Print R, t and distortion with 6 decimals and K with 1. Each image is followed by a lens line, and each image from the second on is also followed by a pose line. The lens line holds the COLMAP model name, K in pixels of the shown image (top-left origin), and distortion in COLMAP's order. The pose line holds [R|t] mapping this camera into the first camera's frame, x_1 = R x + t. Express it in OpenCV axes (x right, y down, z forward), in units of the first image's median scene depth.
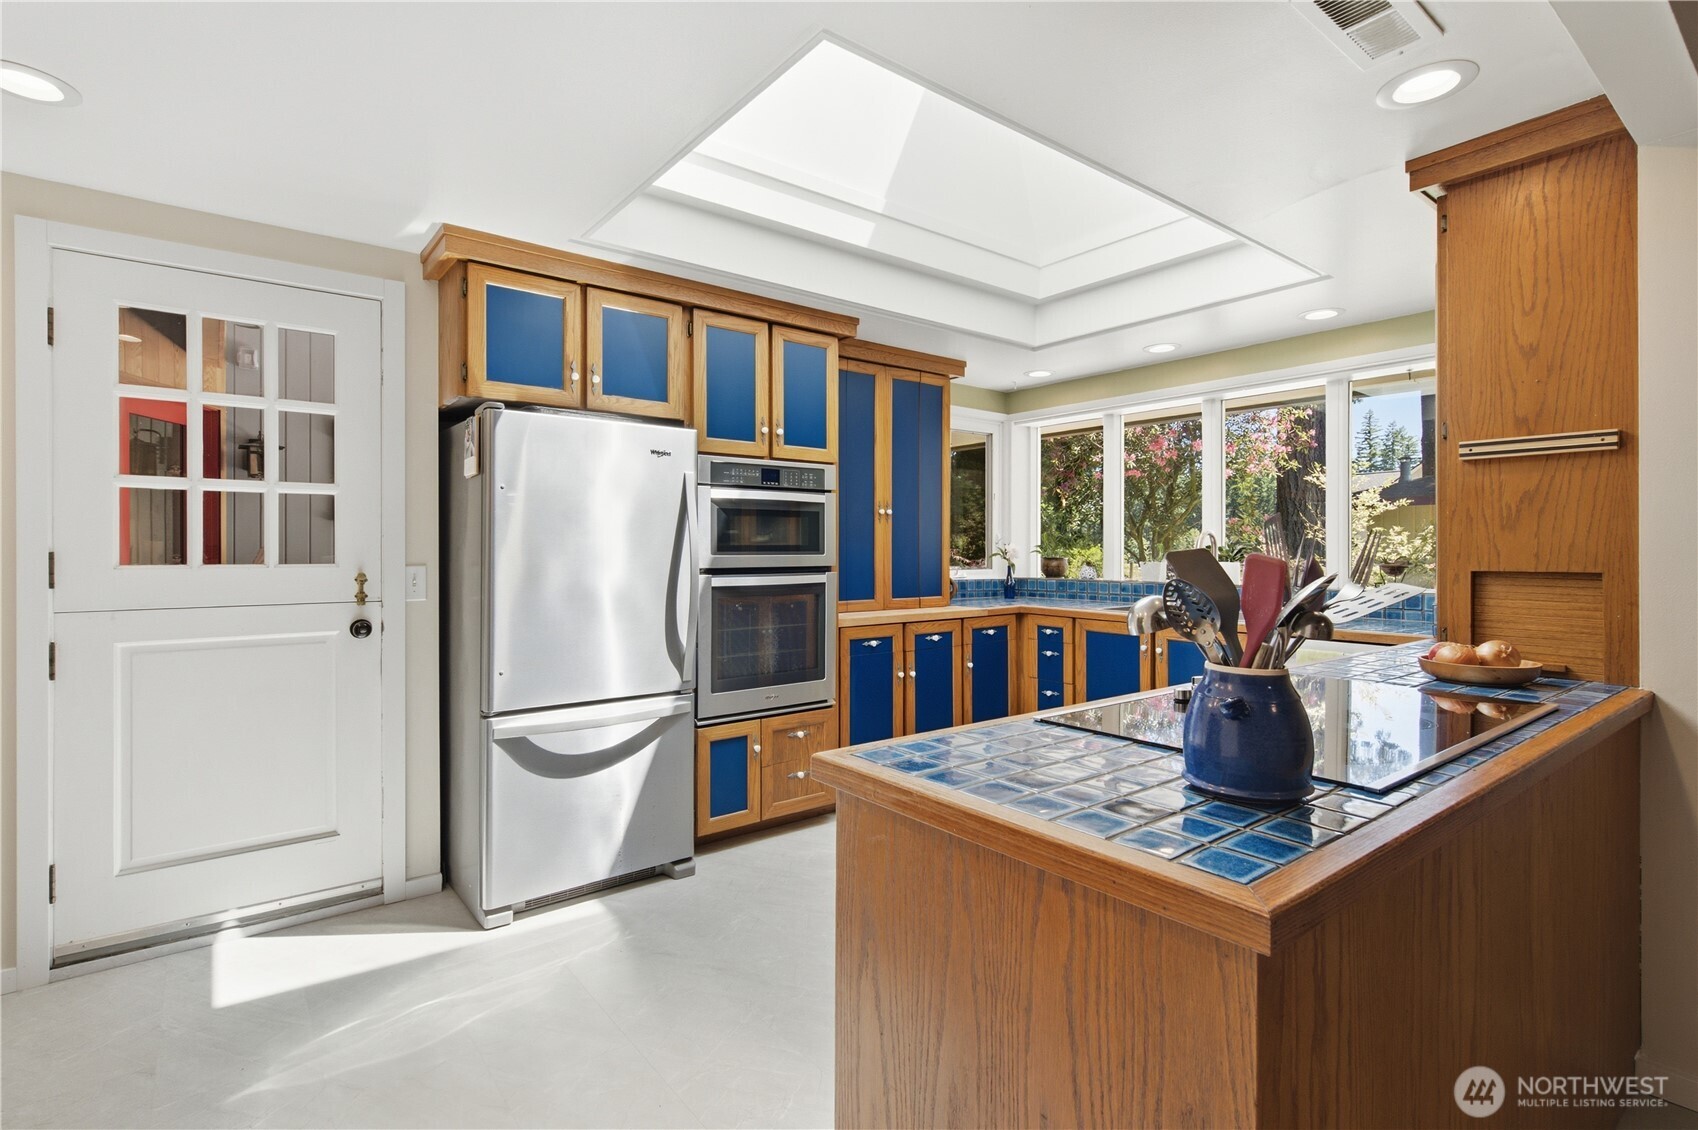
lens RADIAL K [[792.9, 0, 846.4], [0, 792.9, 553.3], [0, 0, 1]] dist [-0.009711, 0.002227]
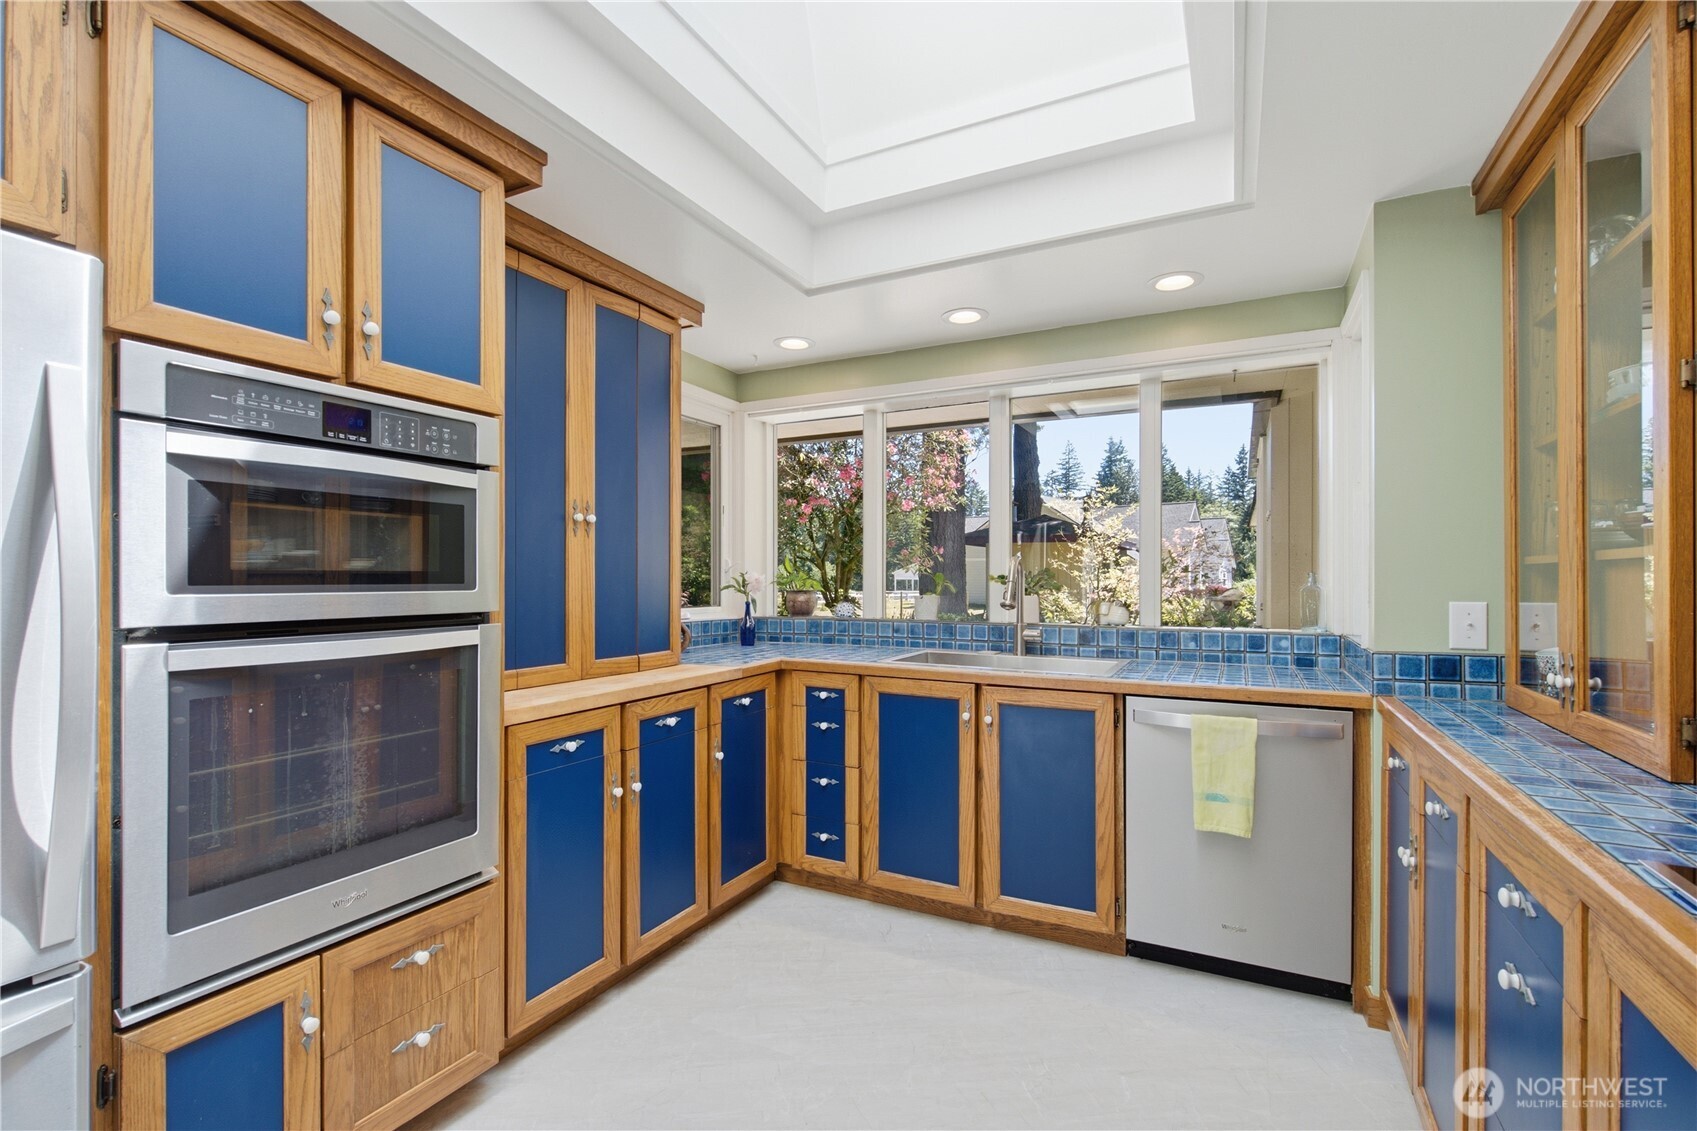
lens RADIAL K [[792.5, 0, 854.5], [0, 792.5, 574.2], [0, 0, 1]] dist [-0.009711, 0.002227]
pose [[0.911990, 0.001426, 0.410209, -0.012396], [0.003449, 0.999932, -0.011144, -0.001834], [-0.410197, 0.011578, 0.911923, 0.386477]]
